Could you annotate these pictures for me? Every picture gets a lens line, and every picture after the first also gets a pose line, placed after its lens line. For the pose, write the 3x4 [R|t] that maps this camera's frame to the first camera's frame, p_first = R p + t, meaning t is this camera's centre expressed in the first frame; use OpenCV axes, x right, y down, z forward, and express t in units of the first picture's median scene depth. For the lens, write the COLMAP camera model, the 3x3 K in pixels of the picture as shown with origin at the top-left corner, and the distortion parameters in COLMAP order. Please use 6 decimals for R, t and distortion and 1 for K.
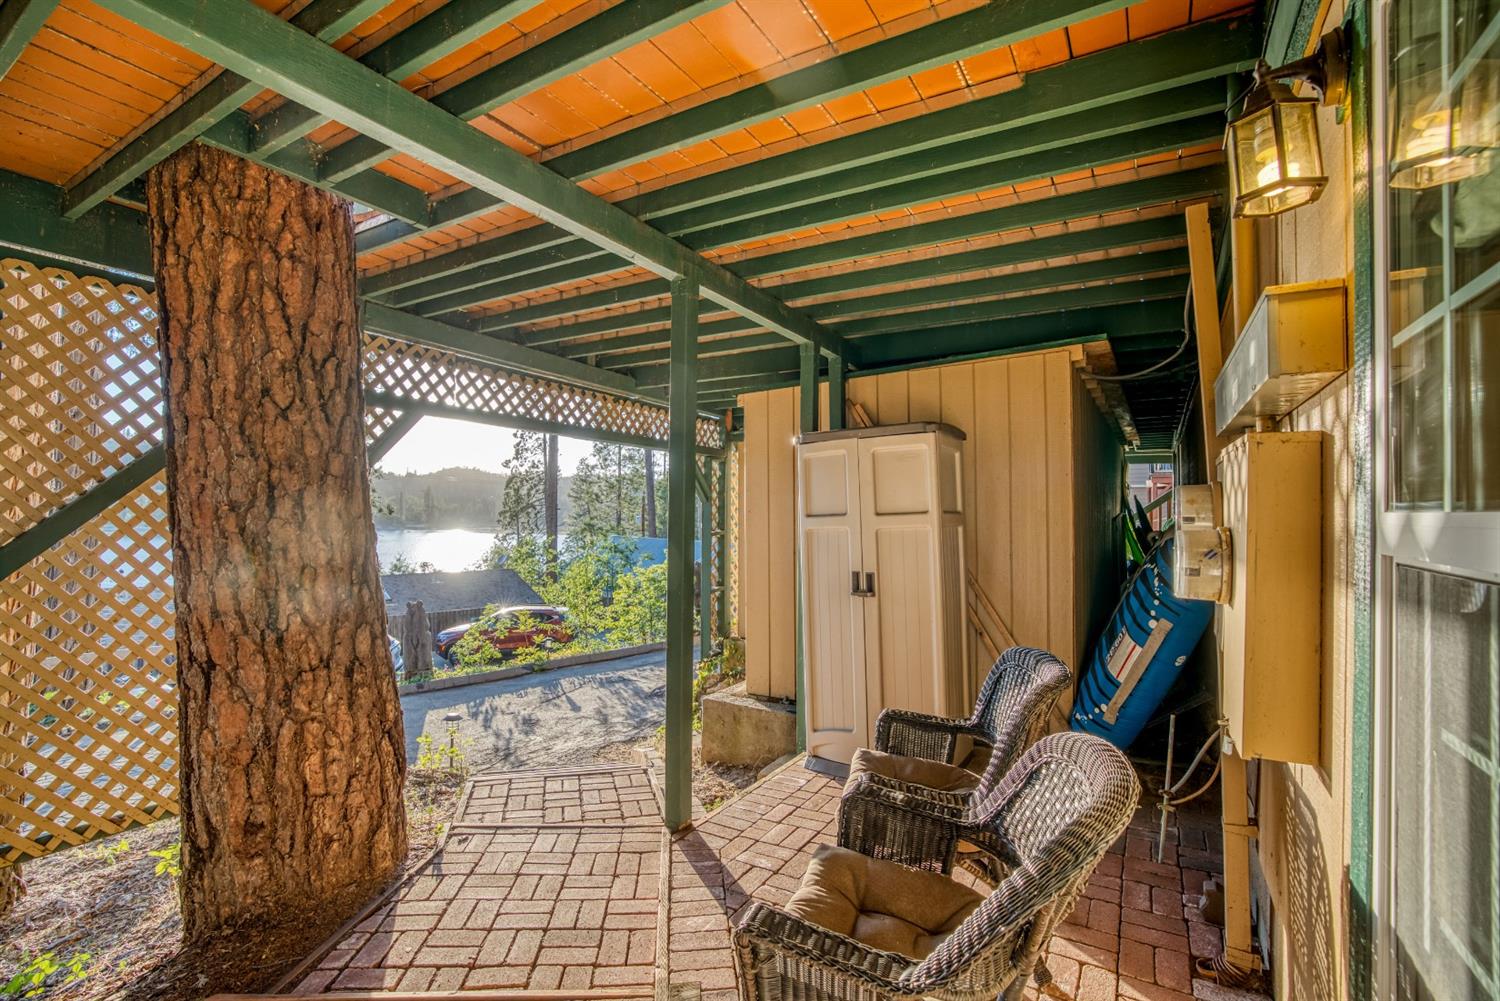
lens RADIAL K [[696.9, 0, 750.0], [0, 696.9, 500.5], [0, 0, 1]] dist [-0.085941, 0.035940]
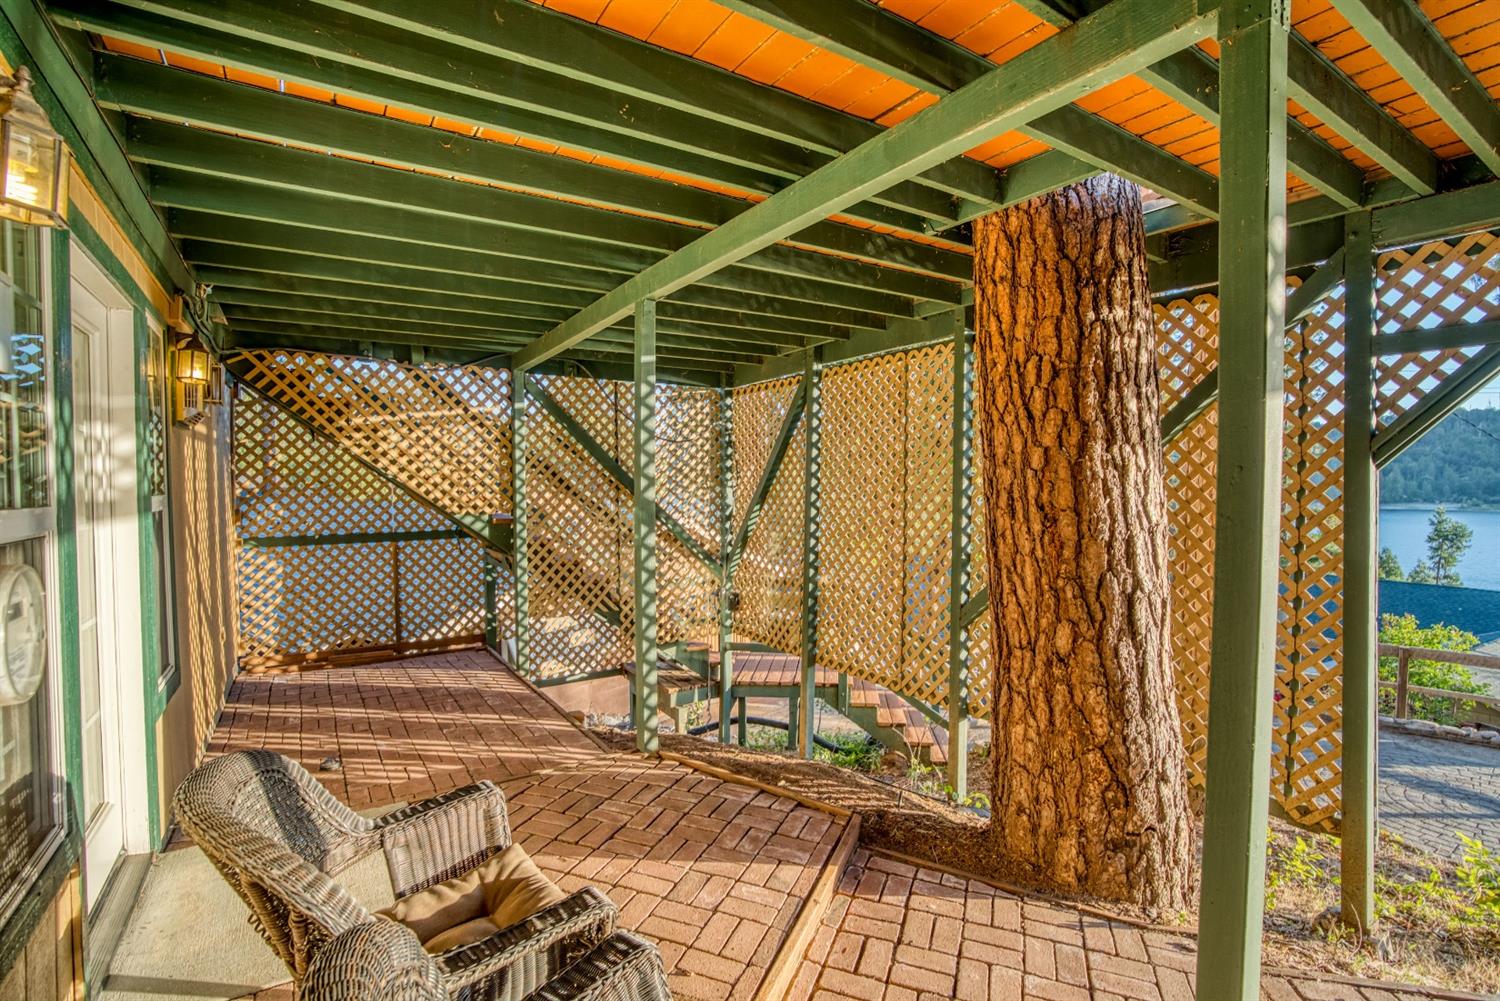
lens RADIAL K [[696.9, 0, 750.0], [0, 696.9, 500.5], [0, 0, 1]] dist [-0.085941, 0.035940]
pose [[-0.449052, 0.008678, -0.893464, 0.521966], [0.010002, 0.999939, 0.004685, 0.002436], [0.893450, -0.006833, -0.449111, 1.074601]]
